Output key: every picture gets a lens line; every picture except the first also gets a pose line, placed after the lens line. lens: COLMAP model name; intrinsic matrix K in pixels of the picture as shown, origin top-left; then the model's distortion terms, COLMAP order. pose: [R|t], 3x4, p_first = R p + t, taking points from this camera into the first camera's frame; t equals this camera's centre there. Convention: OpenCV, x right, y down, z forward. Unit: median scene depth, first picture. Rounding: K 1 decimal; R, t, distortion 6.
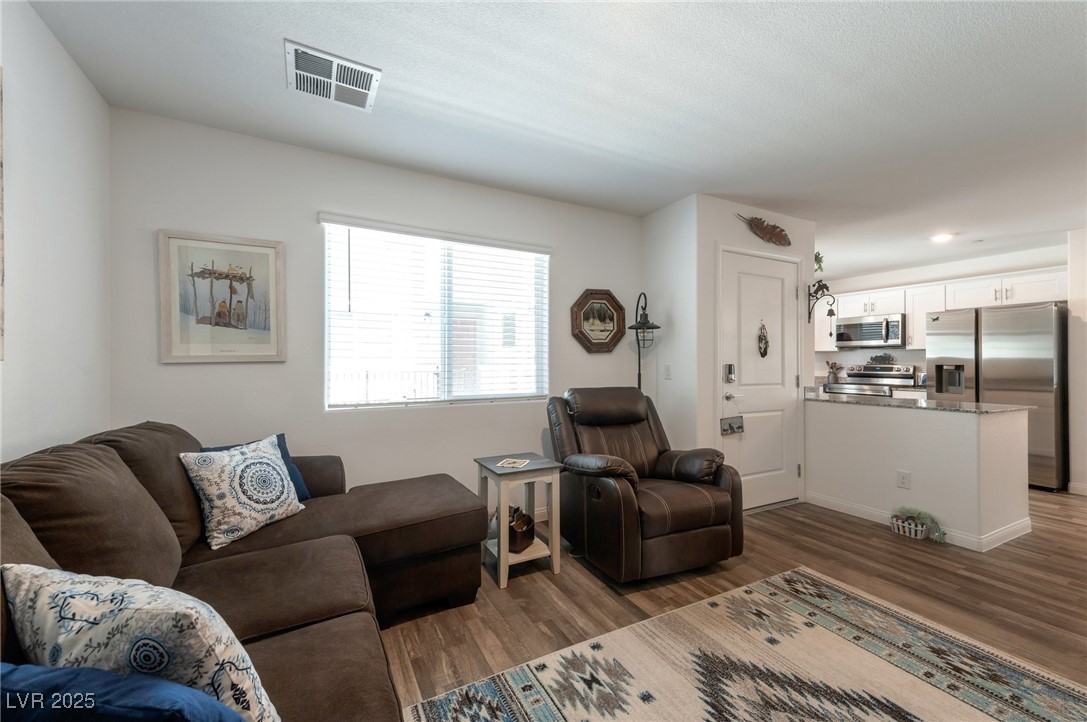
lens RADIAL K [[426.5, 0, 540.2], [0, 426.5, 359.6], [0, 0, 1]] dist [0.017856, -0.001256]
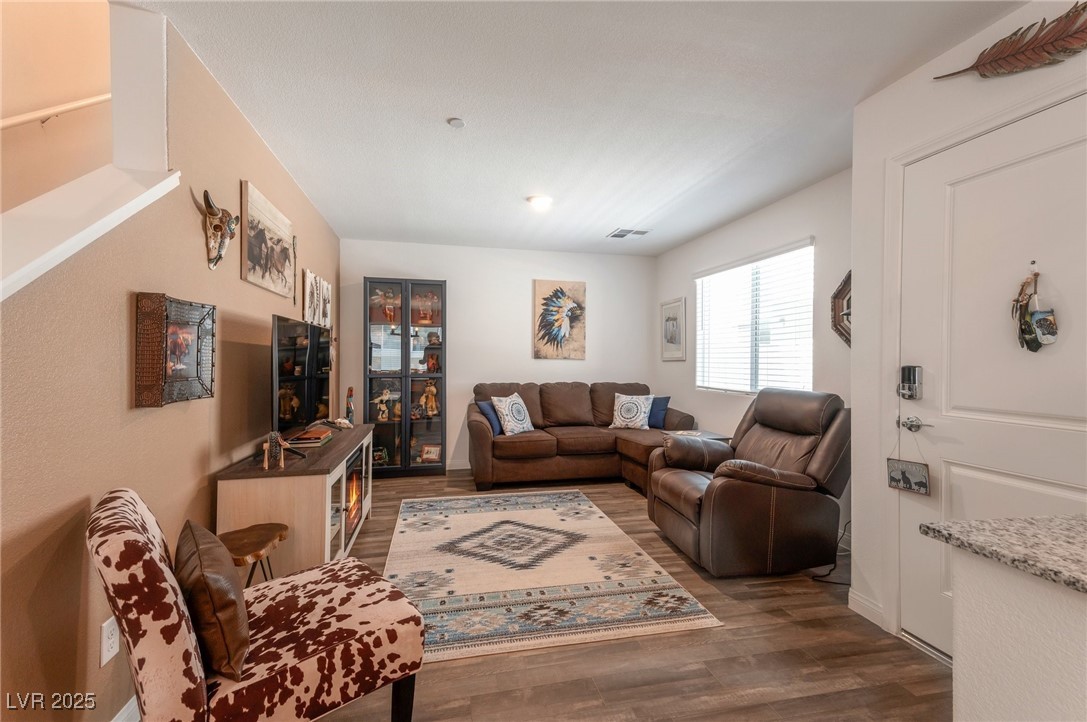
lens RADIAL K [[497.6, 0, 543.1], [0, 497.6, 361.8], [0, 0, 1]] dist [-0.006086, -0.000235]
pose [[-0.264316, 0.004354, -0.964426, 1.787728], [0.002763, 0.999989, 0.003758, 0.001400], [0.964432, -0.001671, -0.264325, 1.062399]]
